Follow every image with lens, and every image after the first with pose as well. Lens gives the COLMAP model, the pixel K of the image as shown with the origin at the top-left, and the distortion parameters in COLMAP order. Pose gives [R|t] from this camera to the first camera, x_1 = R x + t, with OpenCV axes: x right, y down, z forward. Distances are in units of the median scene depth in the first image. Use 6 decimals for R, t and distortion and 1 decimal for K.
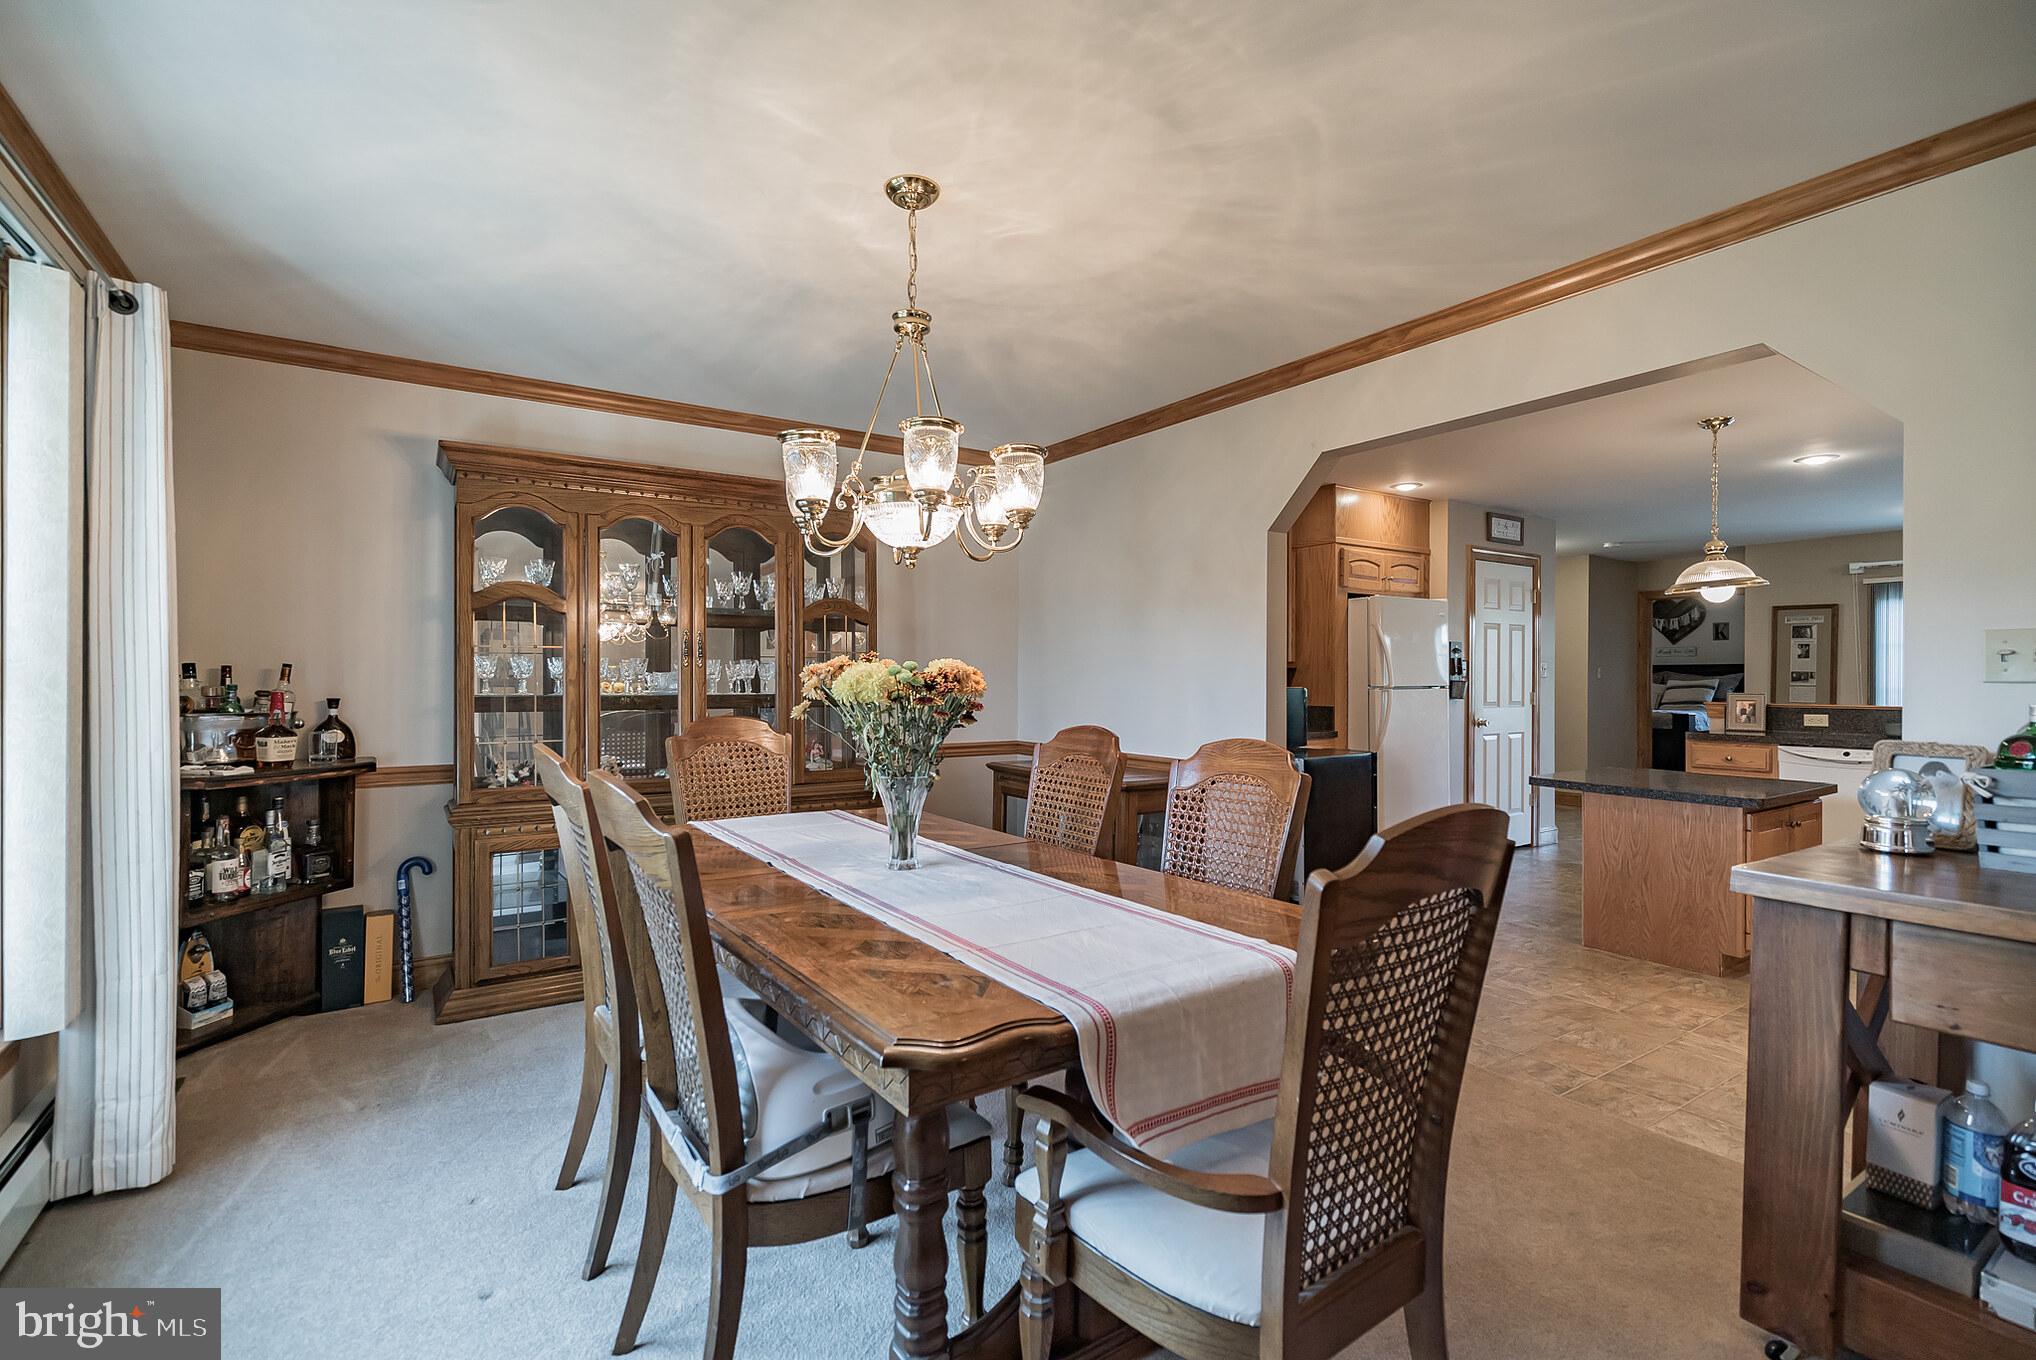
lens RADIAL K [[924.0, 0, 1019.3], [0, 924.0, 676.6], [0, 0, 1]] dist [-0.010383, 0.009586]
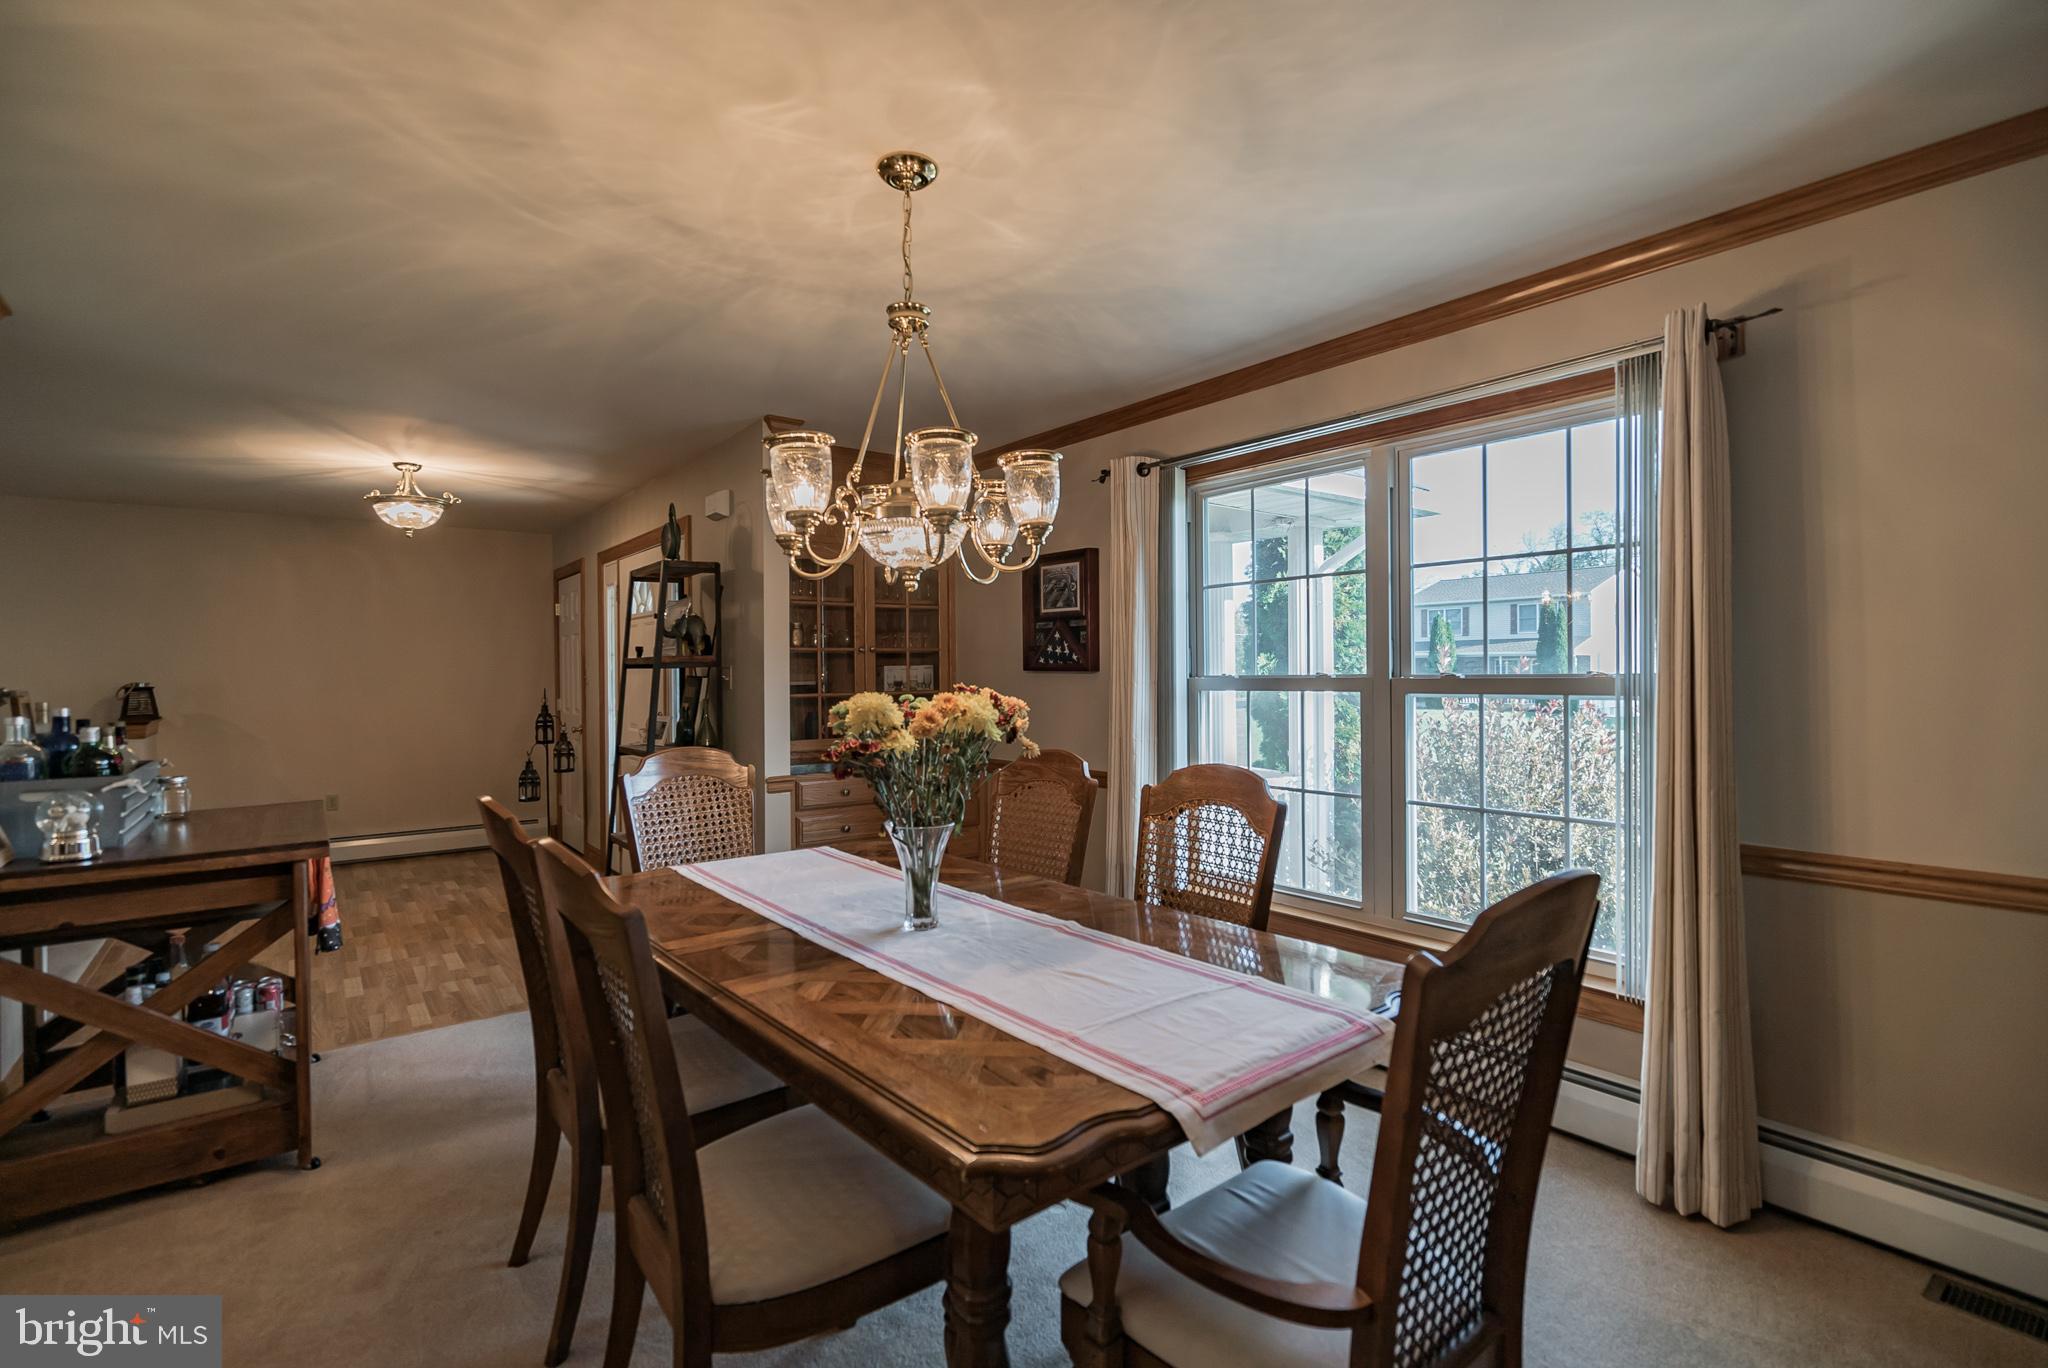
lens RADIAL K [[948.1, 0, 1019.3], [0, 948.1, 687.1], [0, 0, 1]] dist [-0.003661, -0.000255]
pose [[-0.998166, 0.003361, -0.060451, -0.160025], [0.002659, 0.999928, 0.011684, -0.035443], [0.060486, 0.011502, -0.998103, 1.844227]]
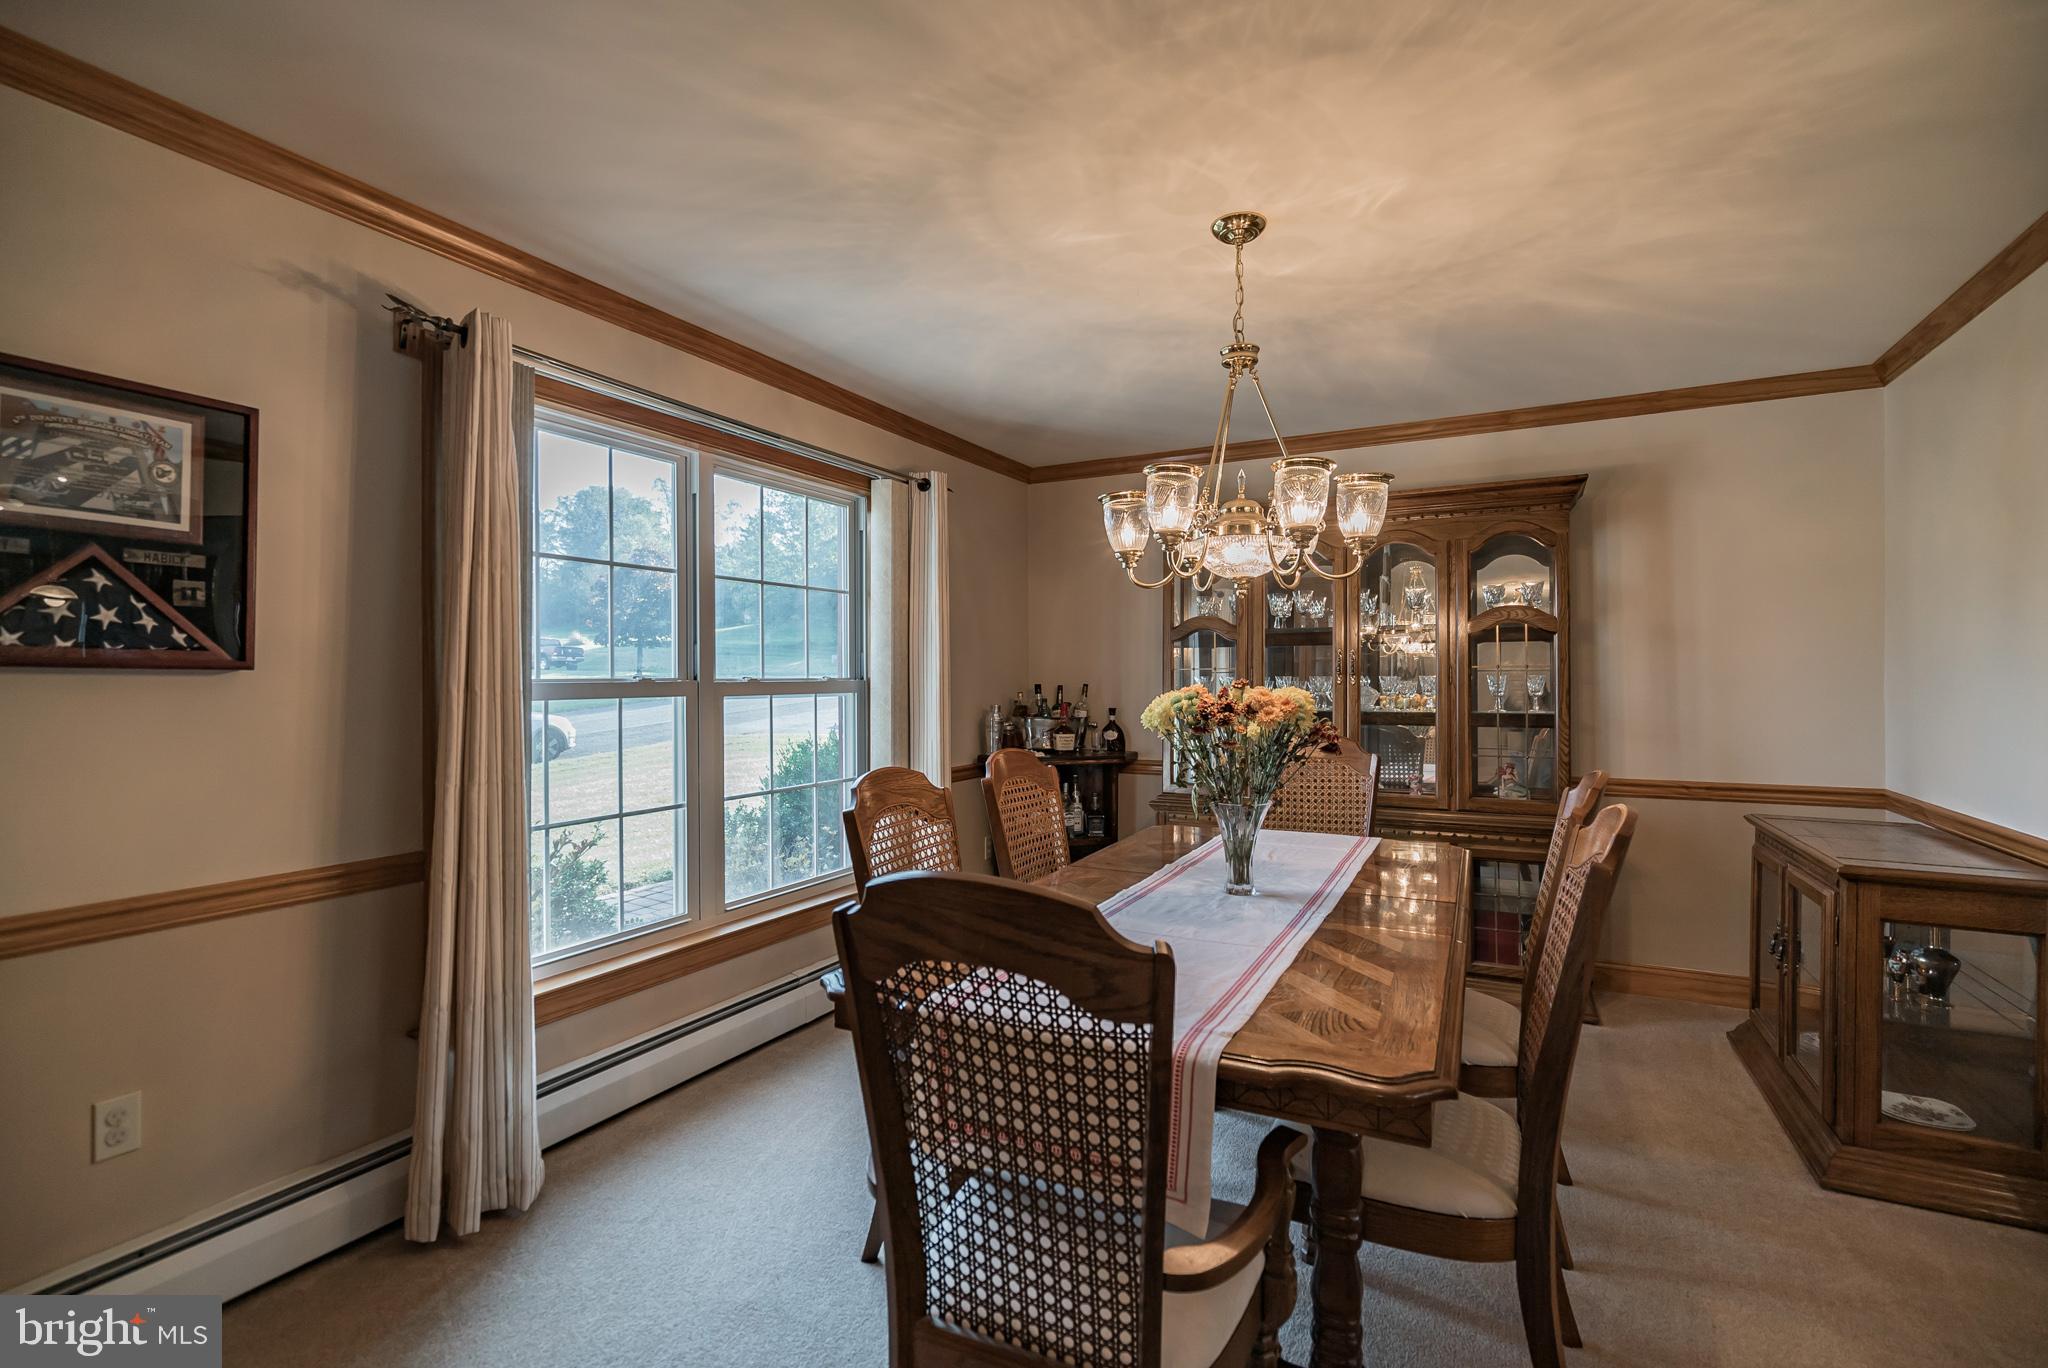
lens RADIAL K [[929.4, 0, 1025.3], [0, 929.4, 680.5], [0, 0, 1]] dist [-0.010383, 0.009586]
pose [[0.478030, -0.004479, -0.878332, 0.637321], [0.010326, 0.999947, 0.000520, -0.029580], [0.878283, -0.009318, 0.478051, 0.289242]]
